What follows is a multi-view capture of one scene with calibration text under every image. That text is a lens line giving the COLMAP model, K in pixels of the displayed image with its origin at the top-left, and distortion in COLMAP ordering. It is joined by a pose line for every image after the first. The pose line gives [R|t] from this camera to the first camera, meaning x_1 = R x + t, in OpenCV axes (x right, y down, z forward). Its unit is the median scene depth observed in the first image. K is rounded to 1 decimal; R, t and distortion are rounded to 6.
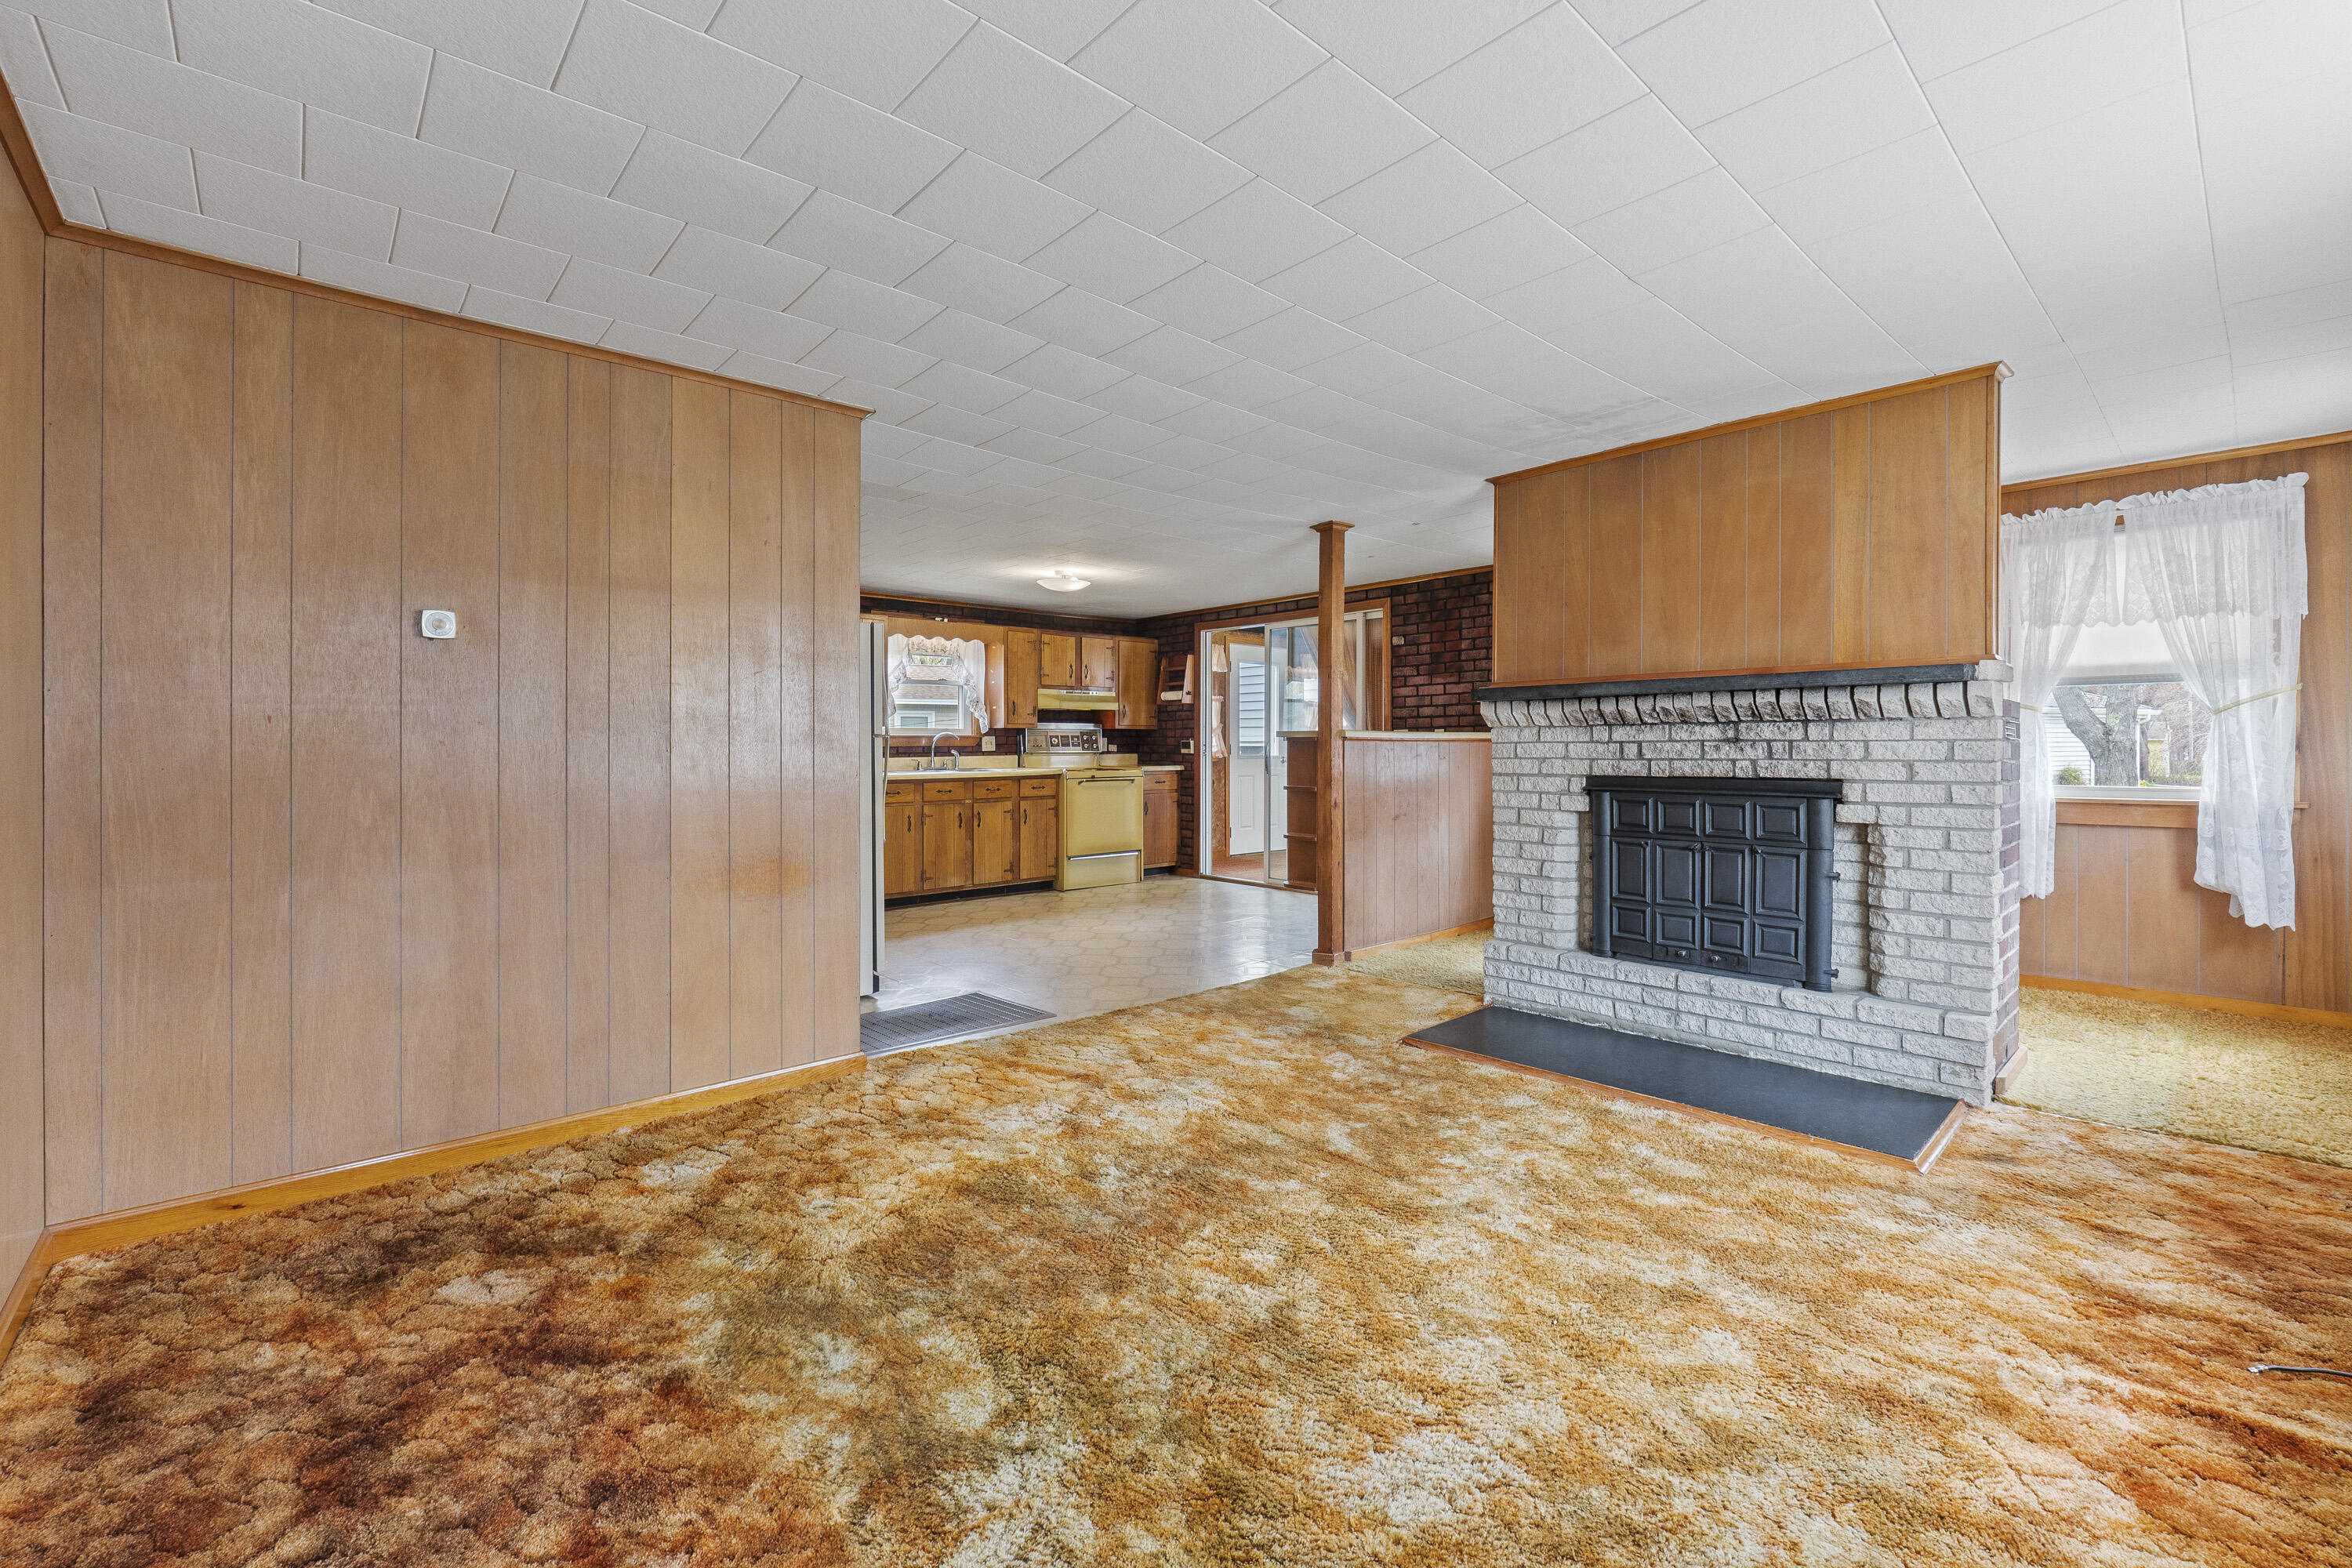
lens RADIAL K [[984.3, 0, 1178.6], [0, 984.3, 759.8], [0, 0, 1]] dist [-0.003033, -0.000193]
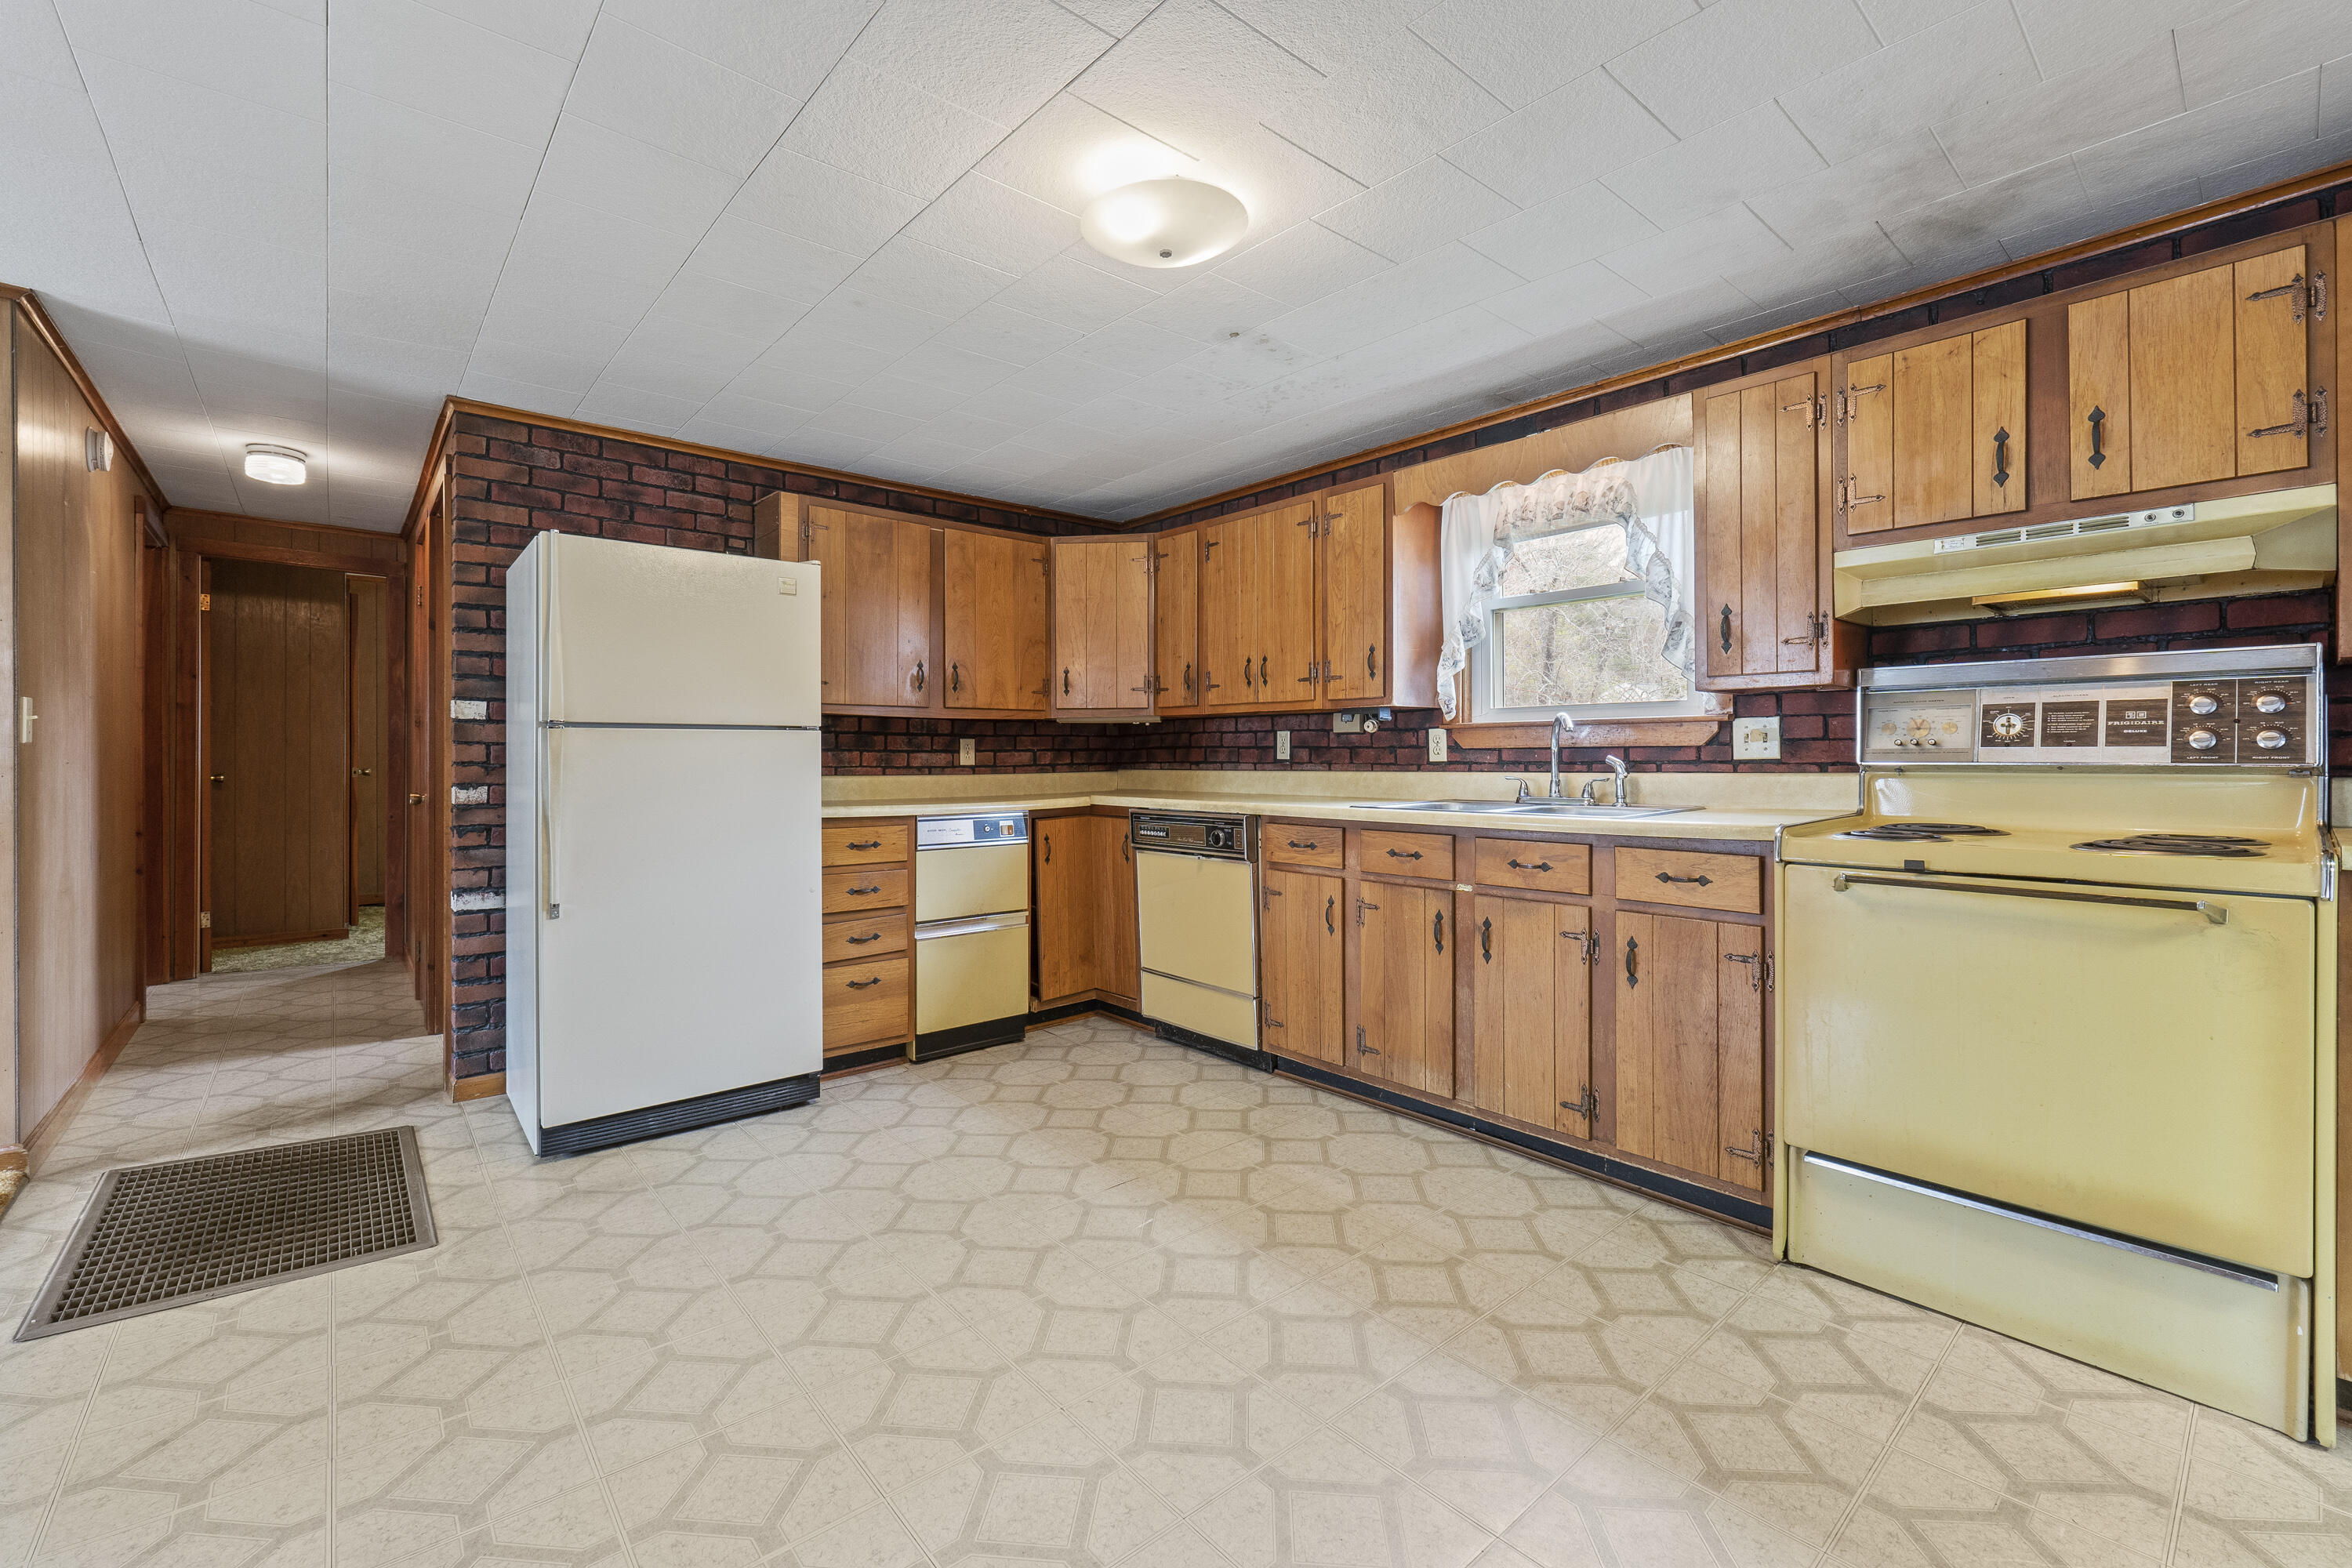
lens RADIAL K [[984.3, 0, 1178.0], [0, 984.3, 760.7], [0, 0, 1]] dist [-0.003033, -0.000193]
pose [[-0.019942, 0.008107, -0.999768, 0.165105], [-0.014843, 0.999855, 0.008404, -0.008864], [0.999691, 0.015007, -0.019819, 0.836323]]
